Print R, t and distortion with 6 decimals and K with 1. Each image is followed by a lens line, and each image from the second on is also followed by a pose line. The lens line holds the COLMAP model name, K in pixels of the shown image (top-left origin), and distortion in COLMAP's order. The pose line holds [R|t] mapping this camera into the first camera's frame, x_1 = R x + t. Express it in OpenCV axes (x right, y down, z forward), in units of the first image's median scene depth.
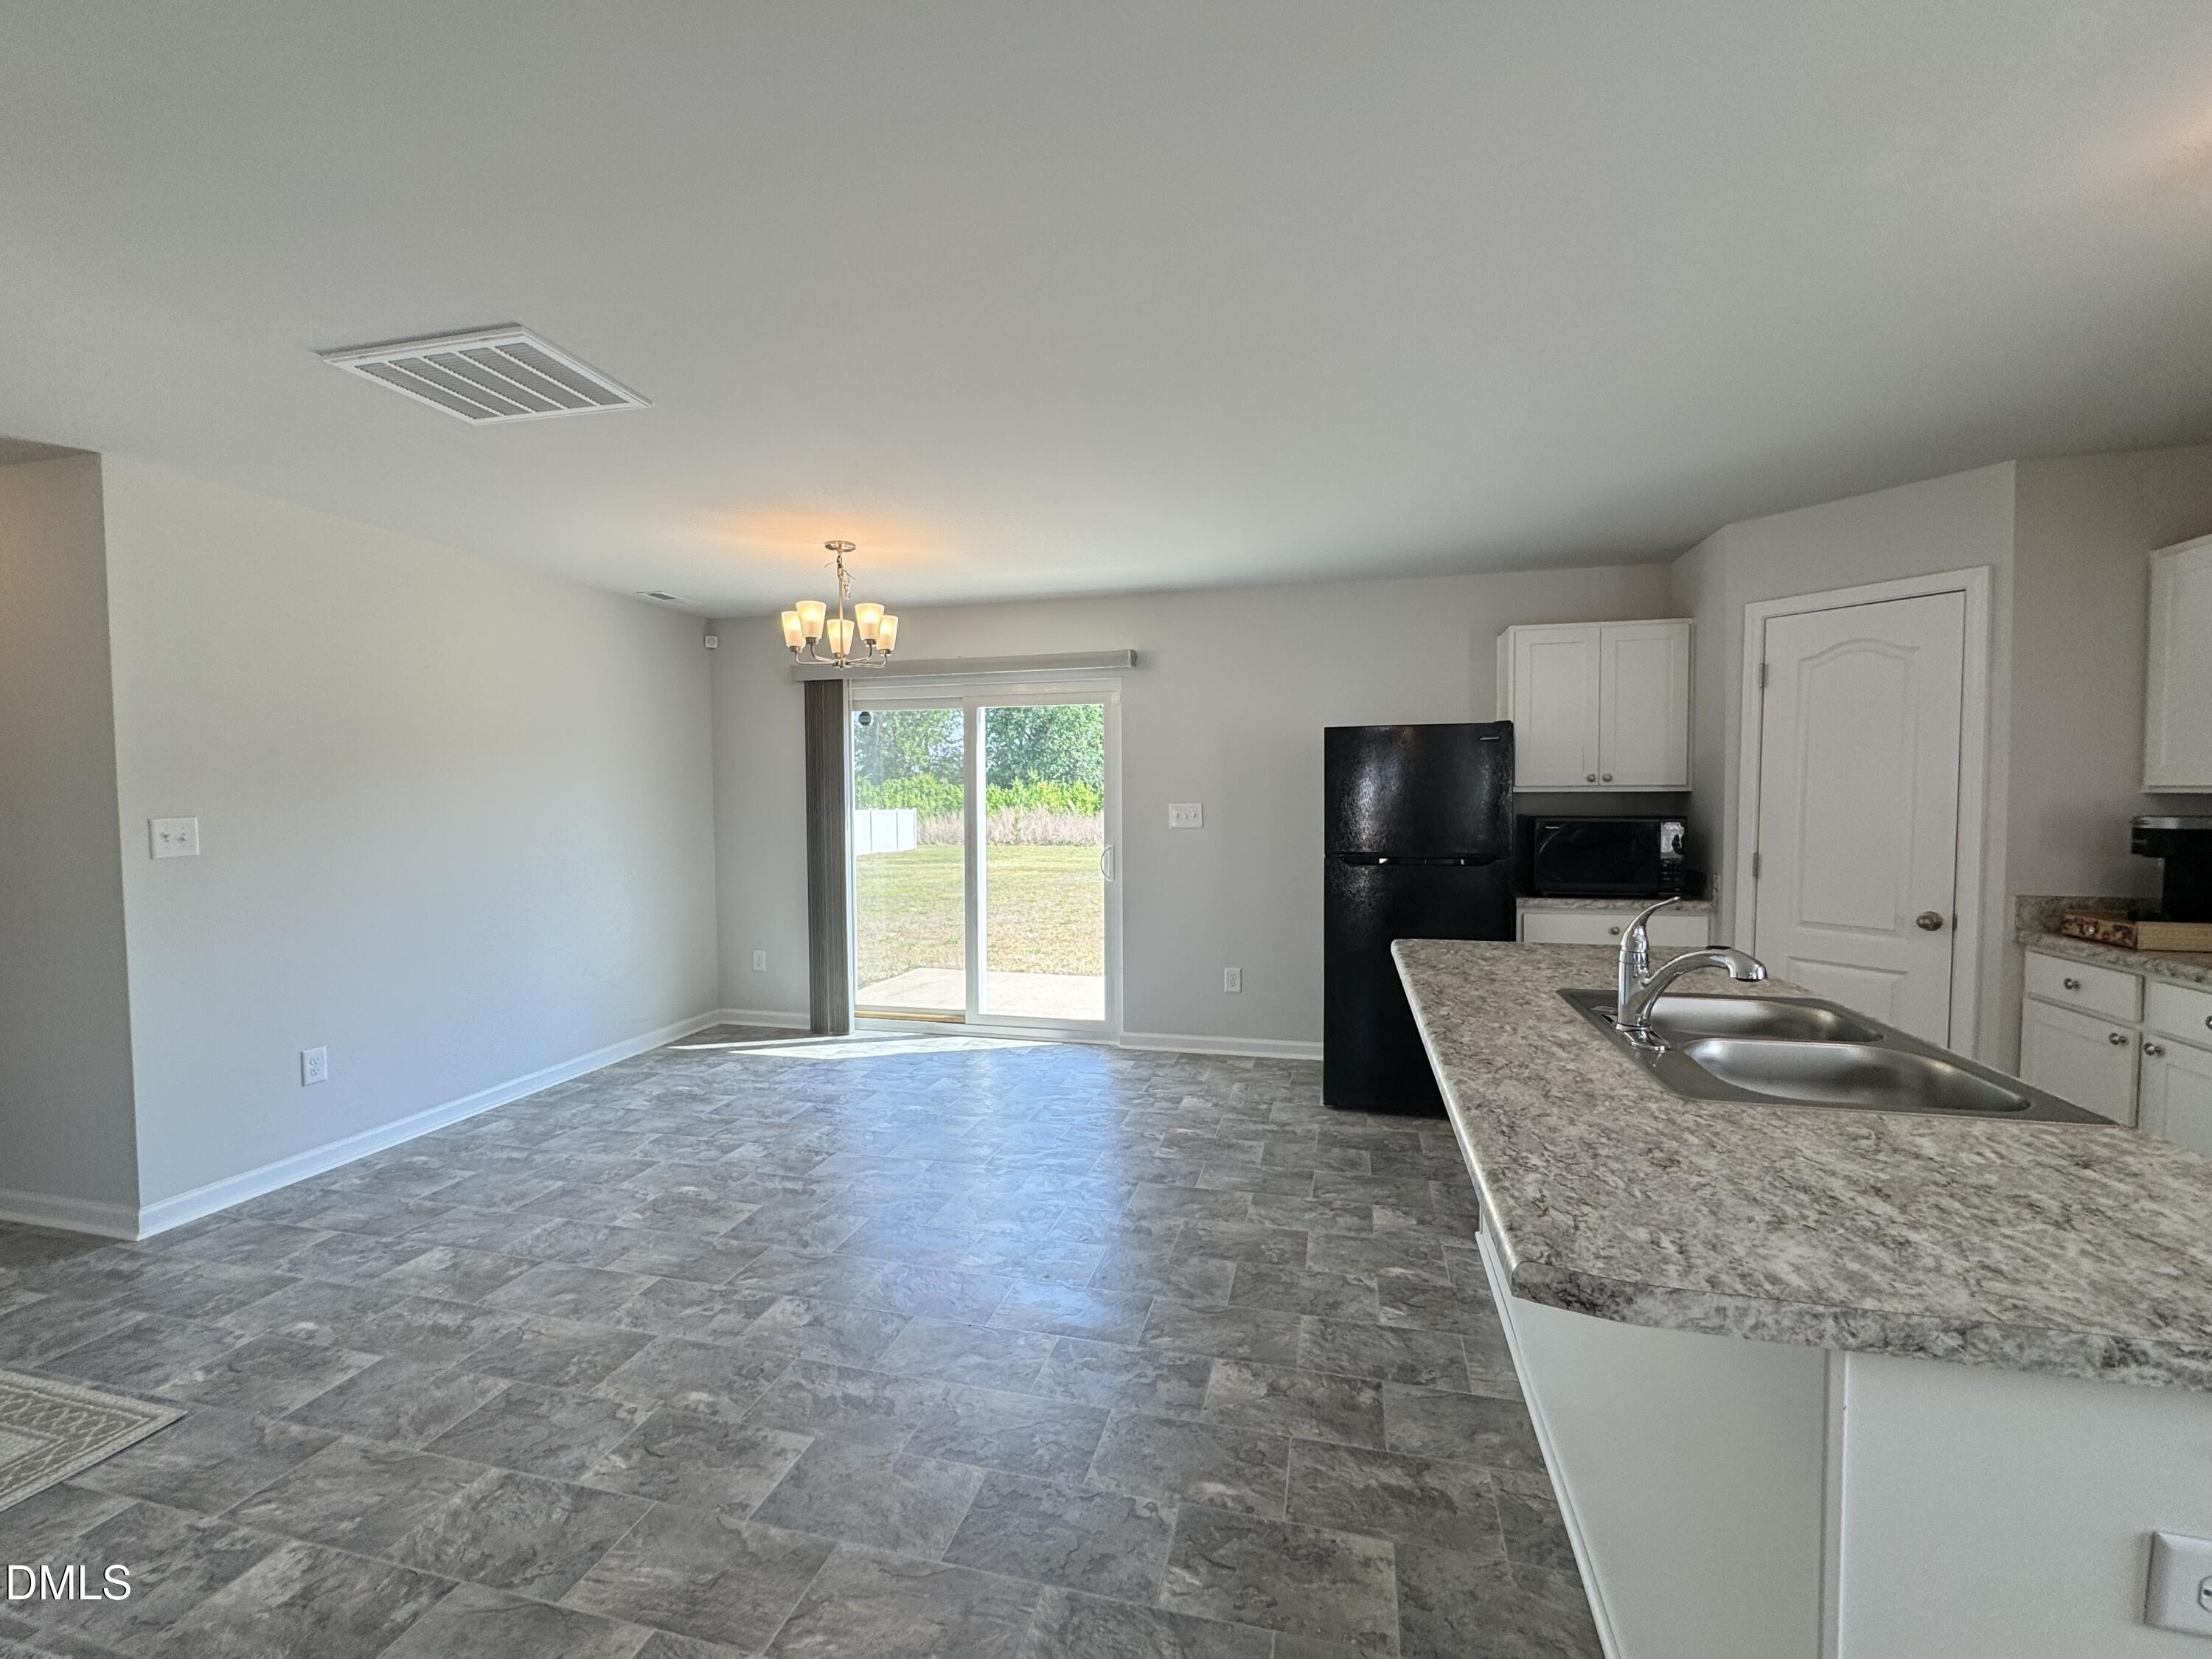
lens RADIAL K [[951.6, 0, 1106.0], [0, 951.6, 829.5], [0, 0, 1]] dist [-0.005889, 0.001126]
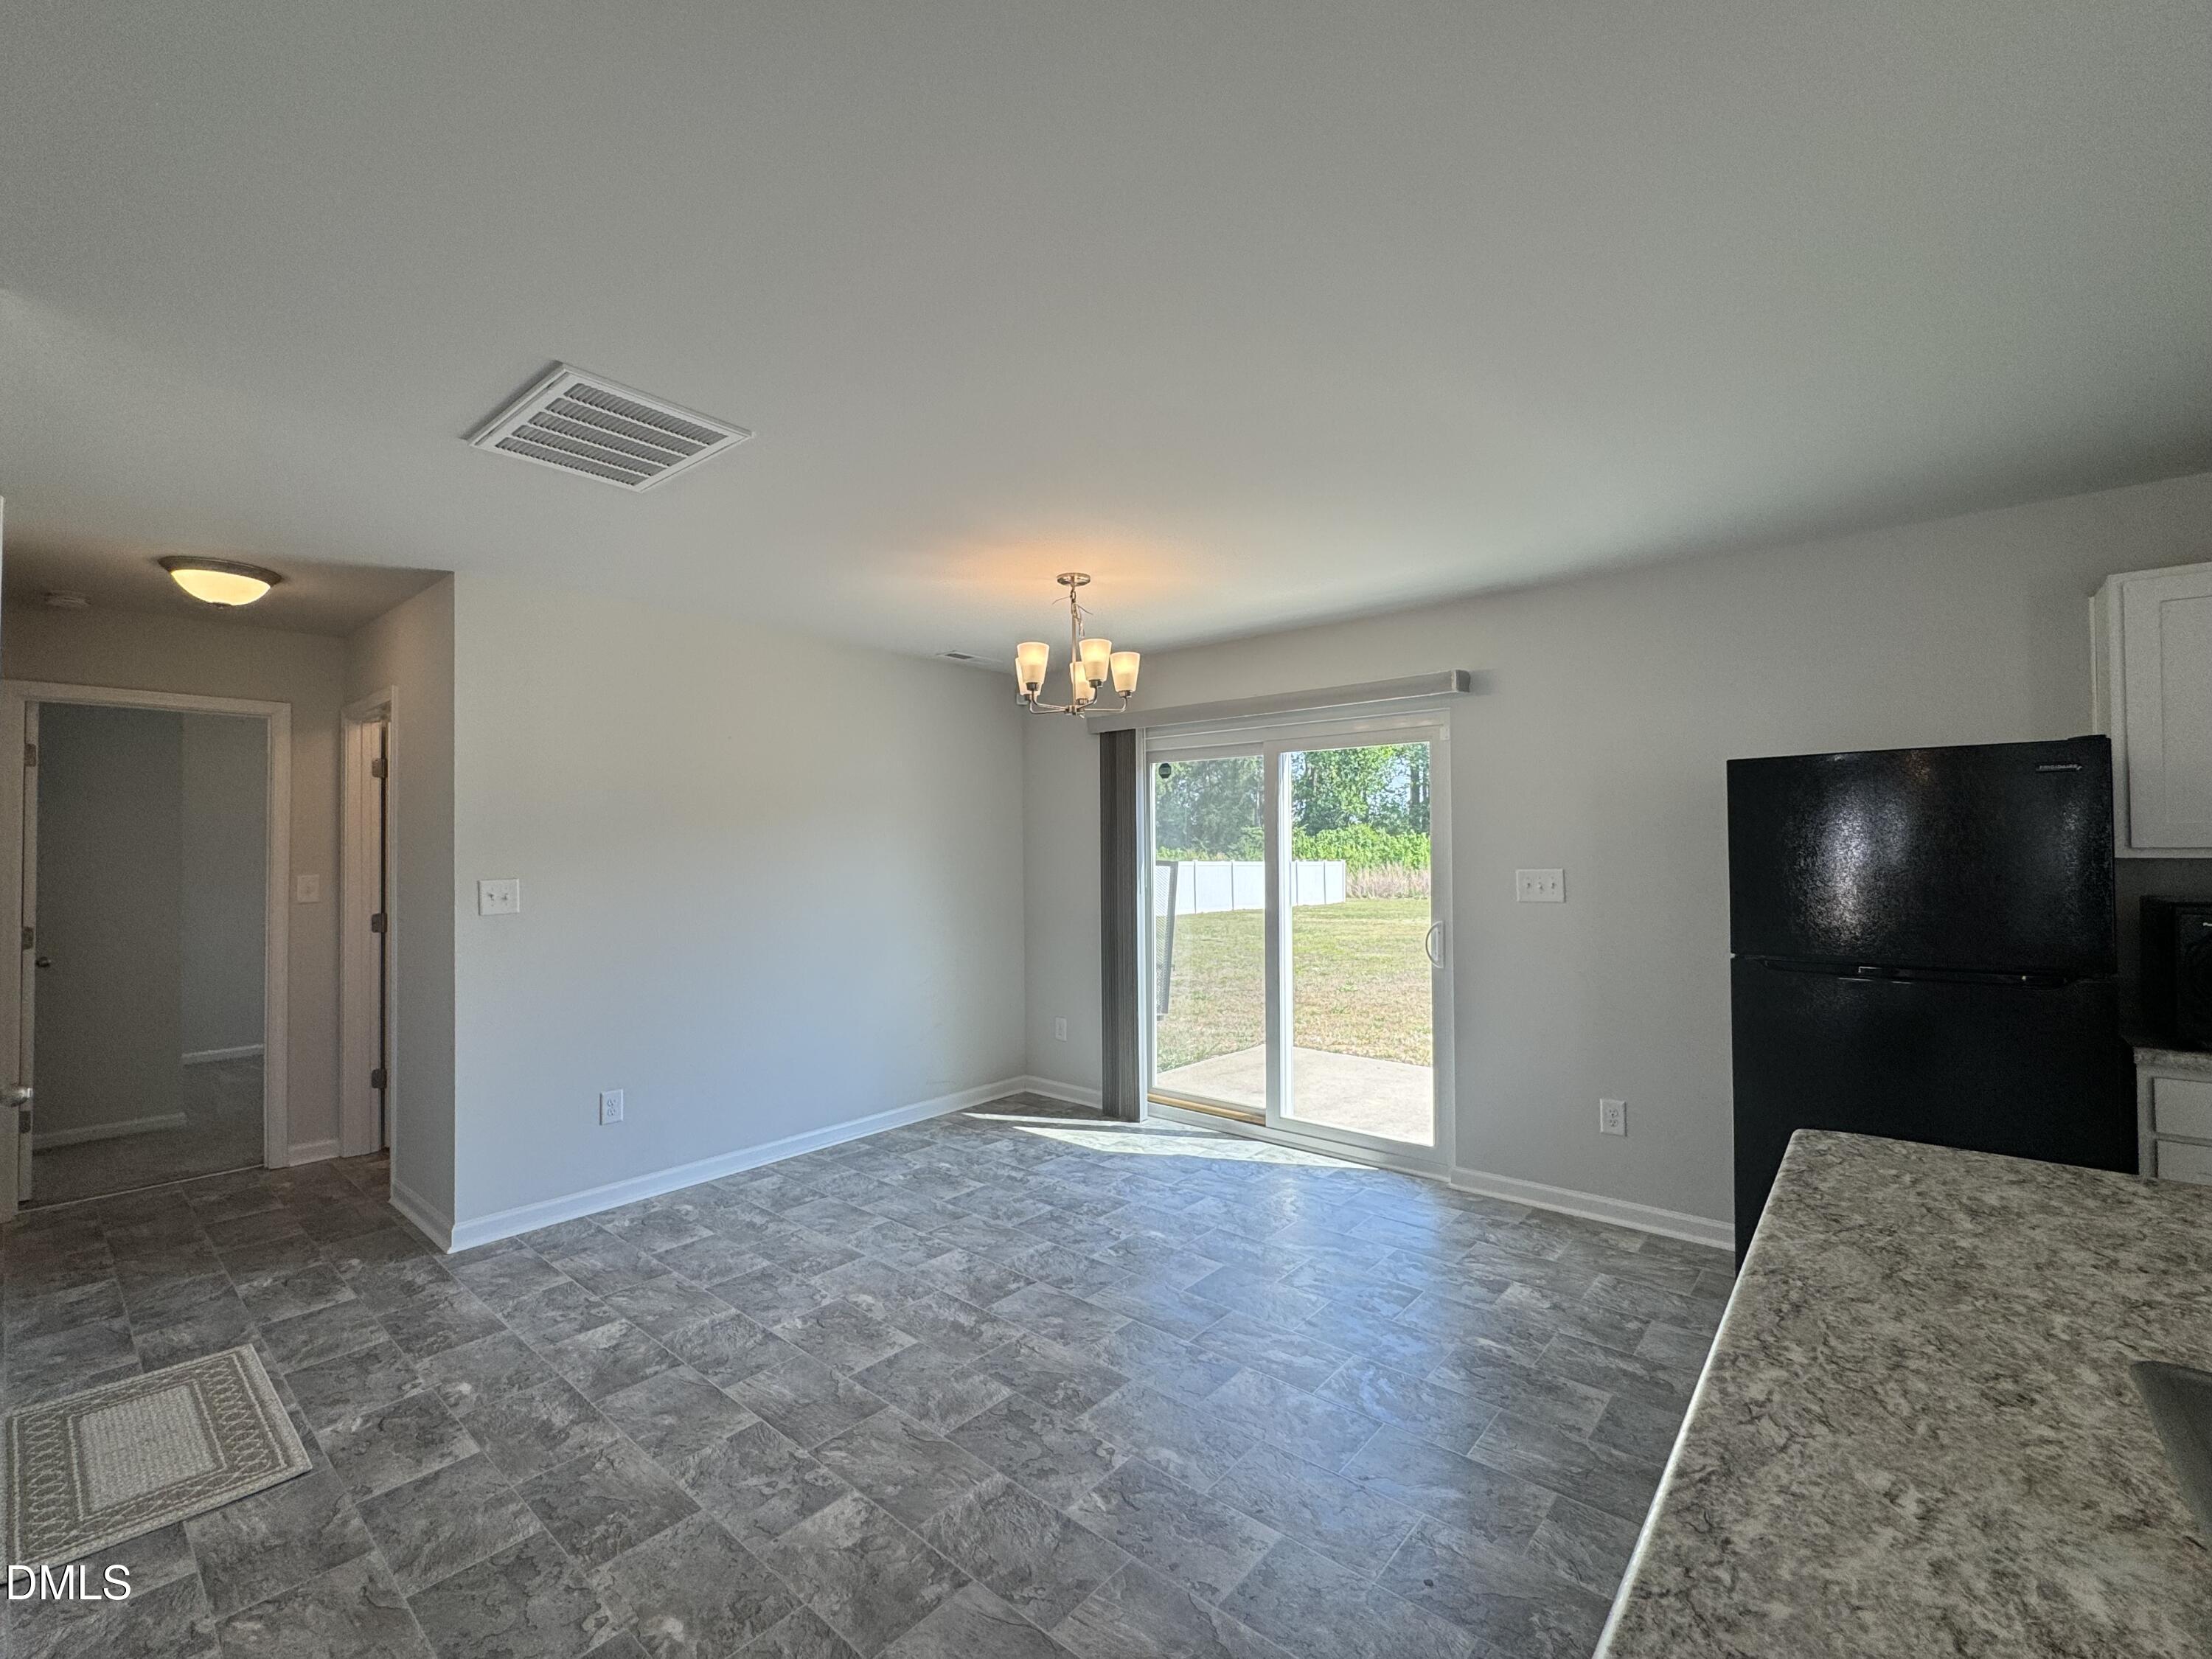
lens RADIAL K [[951.6, 0, 1106.0], [0, 951.6, 829.5], [0, 0, 1]] dist [-0.005889, 0.001126]
pose [[0.895074, -0.008374, -0.445839, 0.121917], [-0.015101, 0.998681, -0.049073, -0.018251], [0.445662, 0.050657, 0.893767, 0.197131]]
